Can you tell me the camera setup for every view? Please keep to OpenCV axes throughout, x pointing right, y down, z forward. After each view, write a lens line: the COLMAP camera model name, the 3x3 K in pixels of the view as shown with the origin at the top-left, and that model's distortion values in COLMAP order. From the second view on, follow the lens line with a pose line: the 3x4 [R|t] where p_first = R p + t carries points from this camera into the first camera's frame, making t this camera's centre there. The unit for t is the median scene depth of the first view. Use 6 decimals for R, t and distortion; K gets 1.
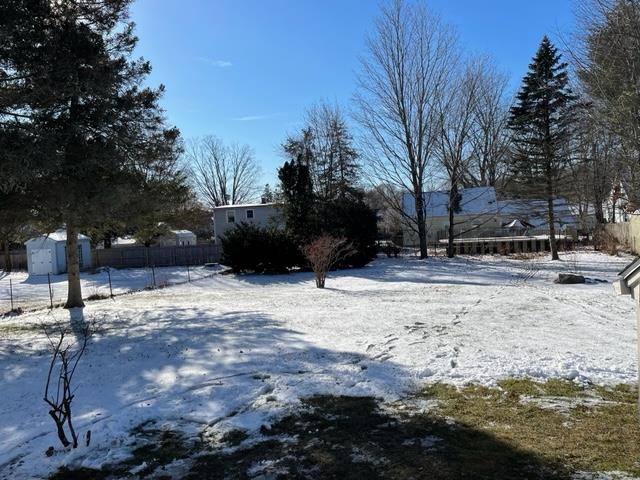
lens RADIAL K [[482.6, 0, 320.0], [0, 482.6, 240.0], [0, 0, 1]] dist [0.017550, -0.002880]
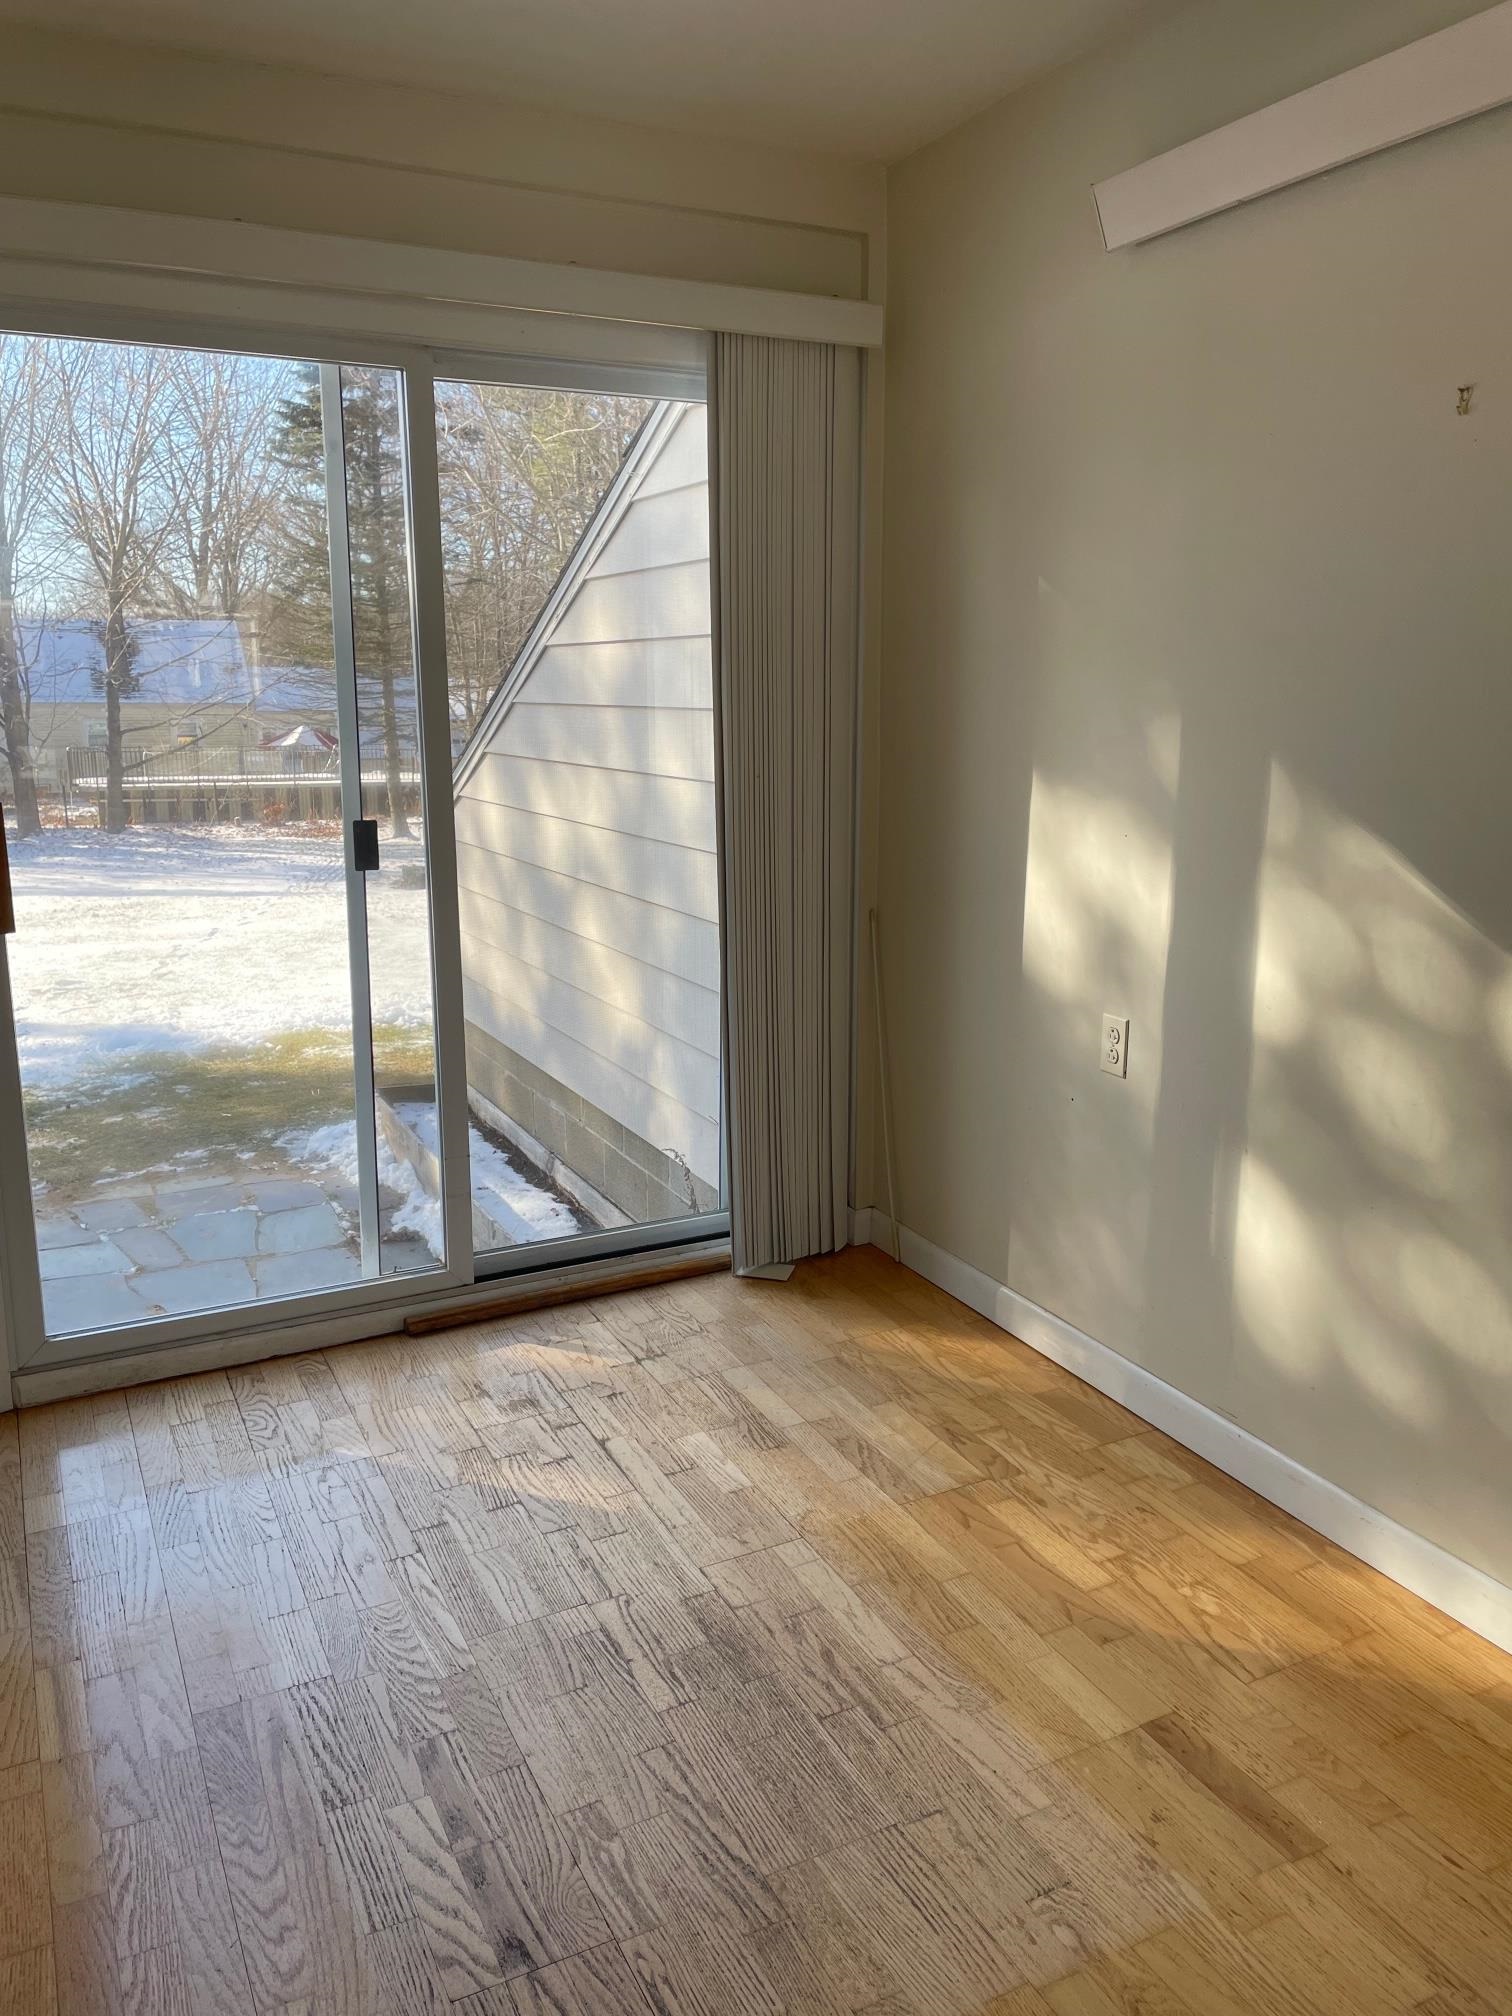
lens RADIAL K [[1520.2, 0, 756.0], [0, 1520.2, 1008.0], [0, 0, 1]] dist [0.017550, -0.002880]
pose [[0.784725, -0.070631, 0.615807, -0.043063], [-0.018777, 0.990322, 0.137514, 0.003293], [-0.619560, -0.119473, 0.775804, -0.114279]]
